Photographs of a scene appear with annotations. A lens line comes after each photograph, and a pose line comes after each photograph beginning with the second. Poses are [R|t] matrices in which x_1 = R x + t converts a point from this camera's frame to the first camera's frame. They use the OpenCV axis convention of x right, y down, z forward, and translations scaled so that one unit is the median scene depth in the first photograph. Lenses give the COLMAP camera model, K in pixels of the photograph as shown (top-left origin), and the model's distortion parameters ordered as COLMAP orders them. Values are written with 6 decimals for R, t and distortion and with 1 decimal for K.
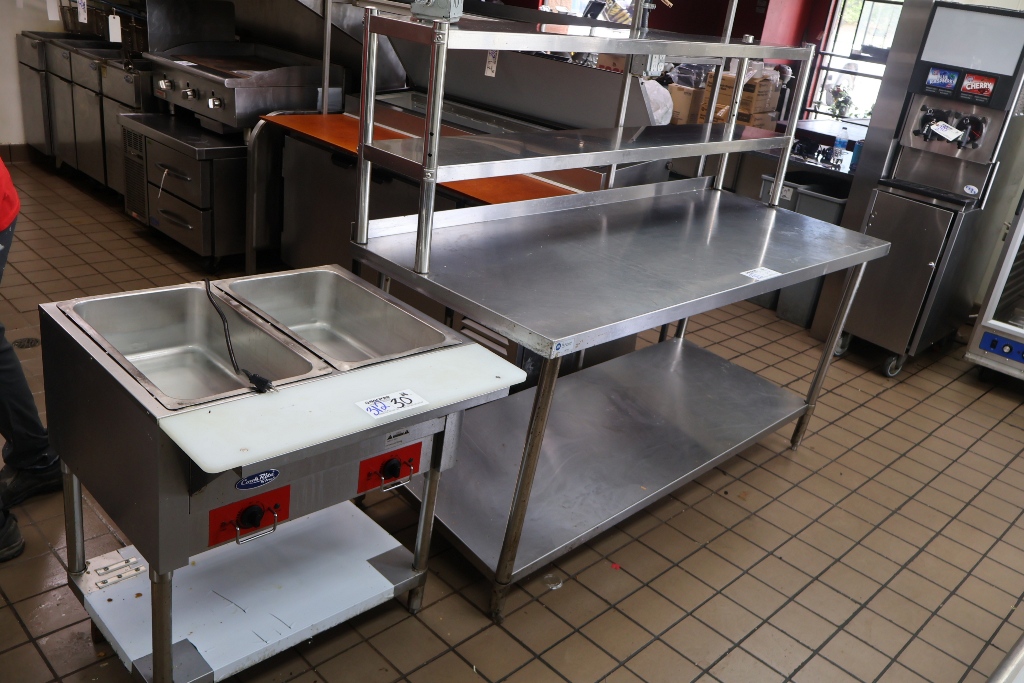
lens RADIAL K [[857.6, 0, 512.0], [0, 857.6, 341.5], [0, 0, 1]] dist [-0.005445, 0.001167]
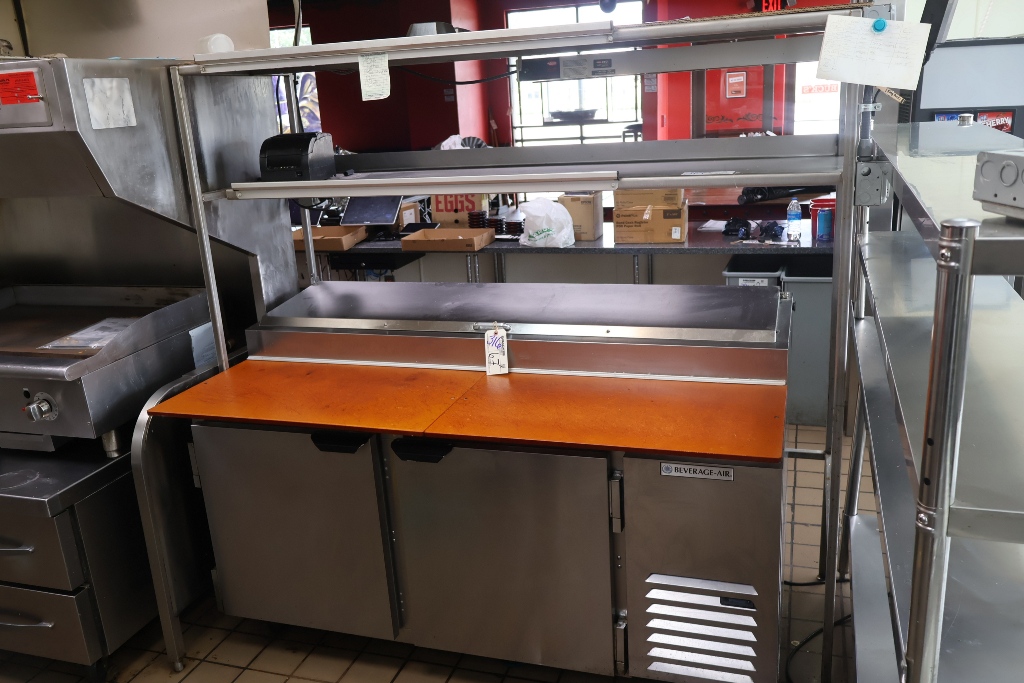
lens RADIAL K [[857.6, 0, 512.0], [0, 857.6, 341.5], [0, 0, 1]] dist [-0.005445, 0.001167]
pose [[0.878254, -0.293733, 0.377348, -0.271864], [0.331168, 0.942852, -0.036843, -0.194723], [-0.344962, 0.157323, 0.925338, 0.342105]]
